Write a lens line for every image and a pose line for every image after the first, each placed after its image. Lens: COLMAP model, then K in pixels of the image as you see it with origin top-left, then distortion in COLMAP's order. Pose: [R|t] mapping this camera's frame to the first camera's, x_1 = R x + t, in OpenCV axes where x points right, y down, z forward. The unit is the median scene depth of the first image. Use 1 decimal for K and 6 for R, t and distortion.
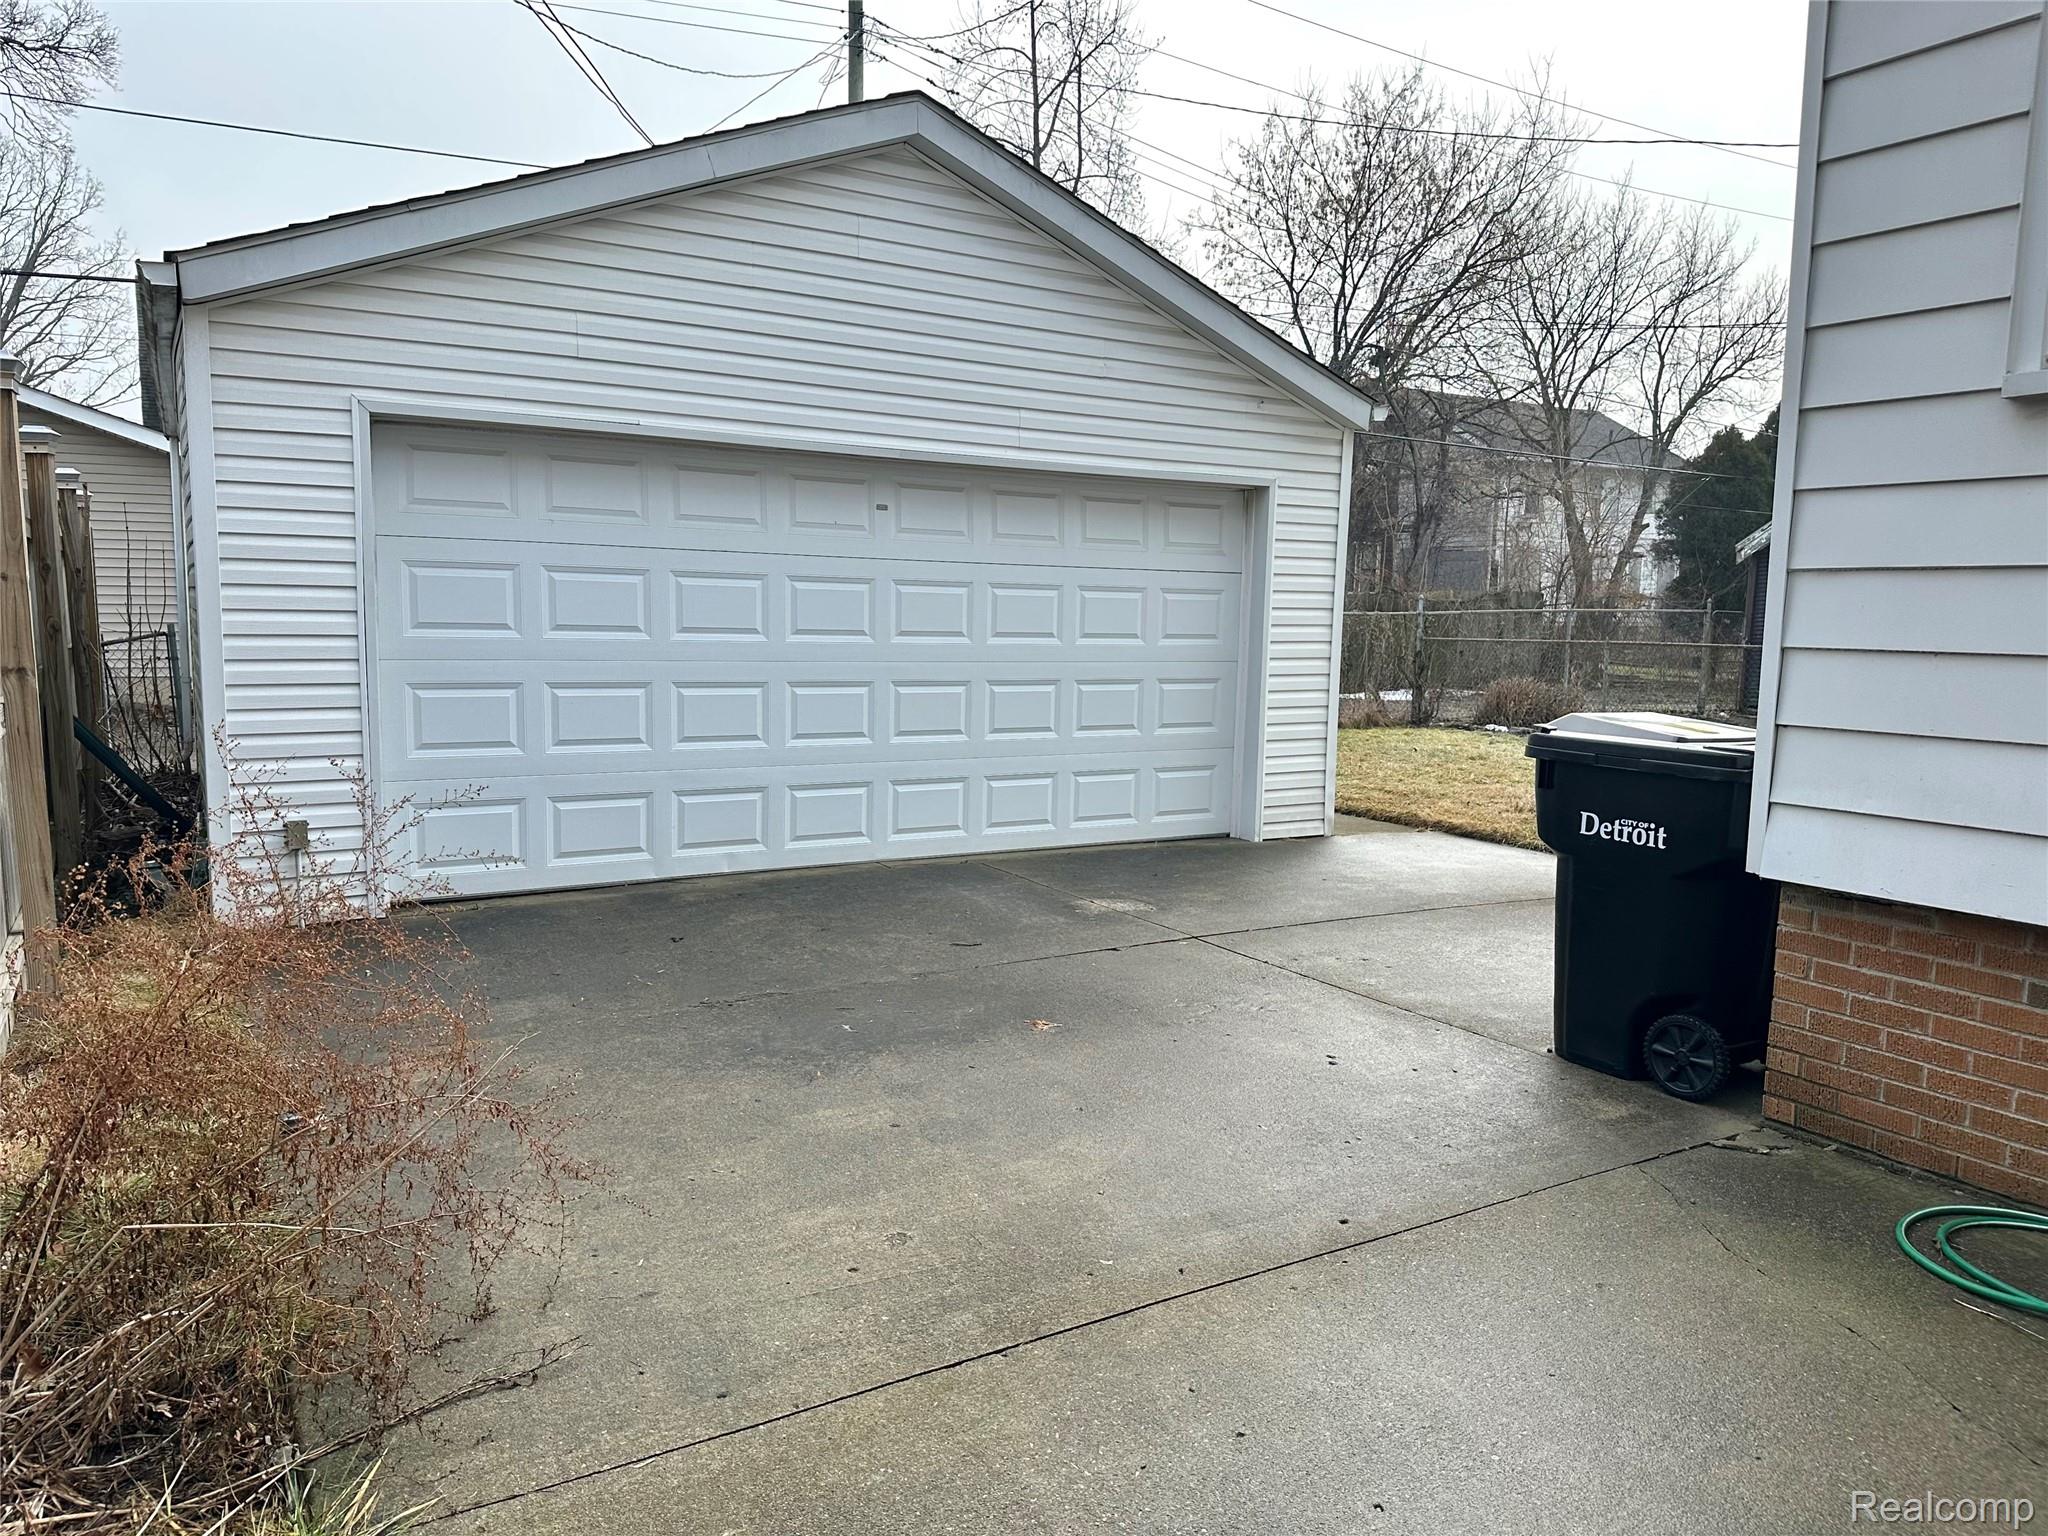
lens RADIAL K [[1442.5, 0, 1023.6], [0, 1442.5, 770.1], [0, 0, 1]] dist [0.035122, -0.041481]
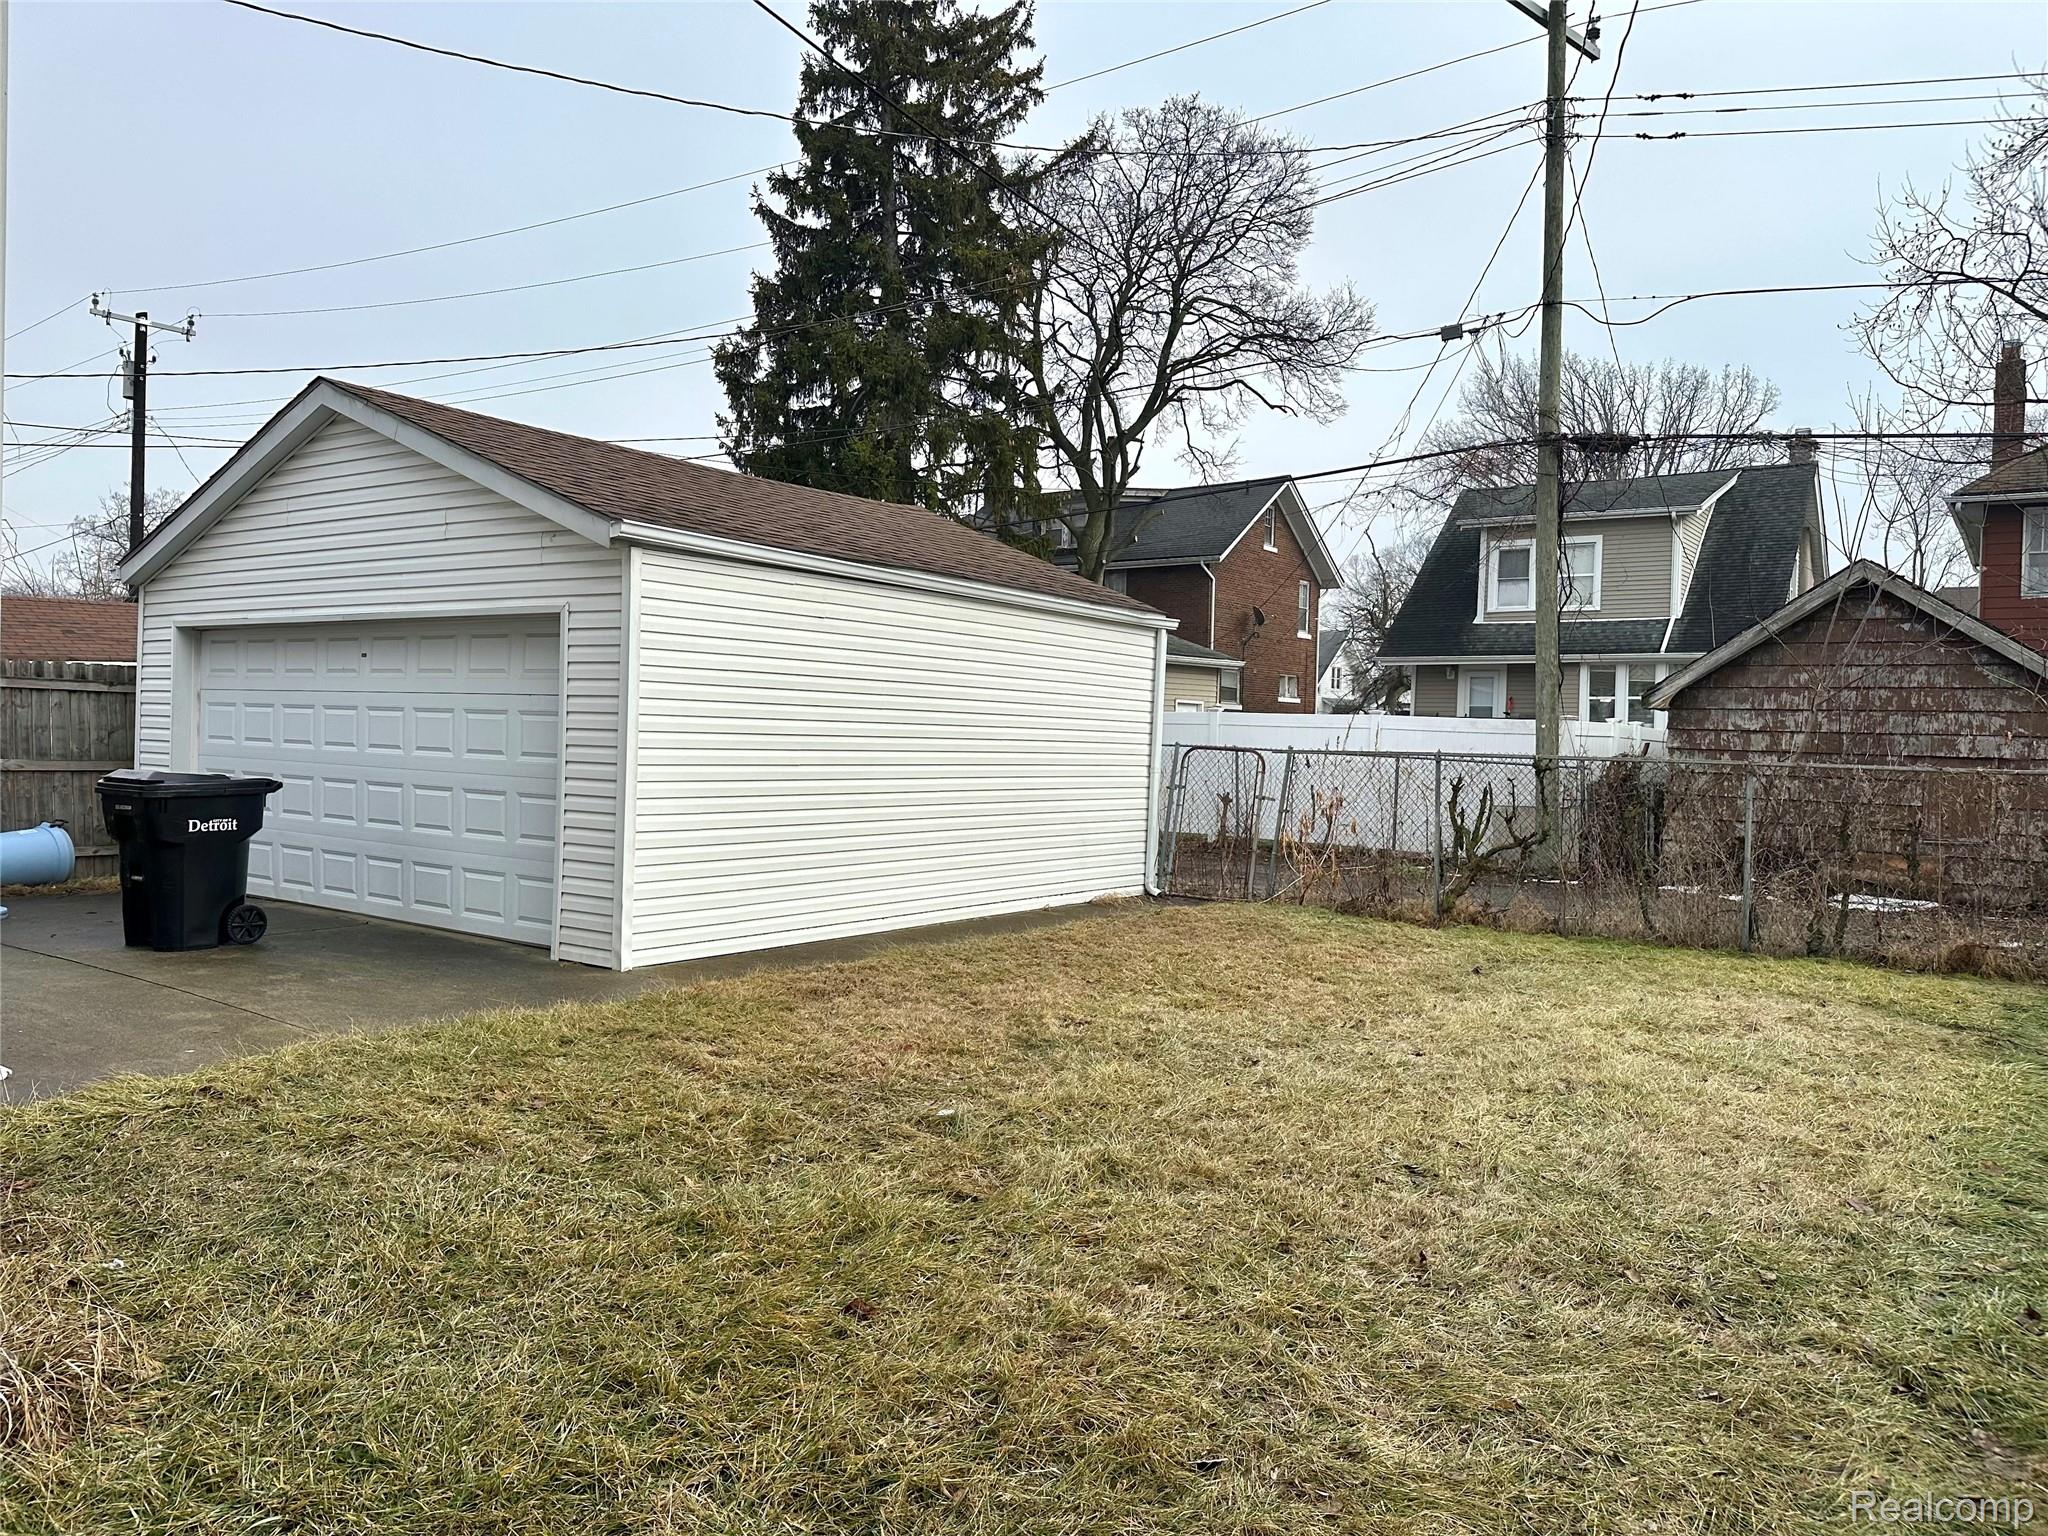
lens RADIAL K [[1442.5, 0, 1024.4], [0, 1442.5, 762.8], [0, 0, 1]] dist [0.035122, -0.041481]
pose [[0.411914, -0.006486, -0.911199, 1.372260], [-0.141093, 0.987461, -0.070811, -0.067223], [0.900233, 0.157732, 0.405834, 0.971235]]
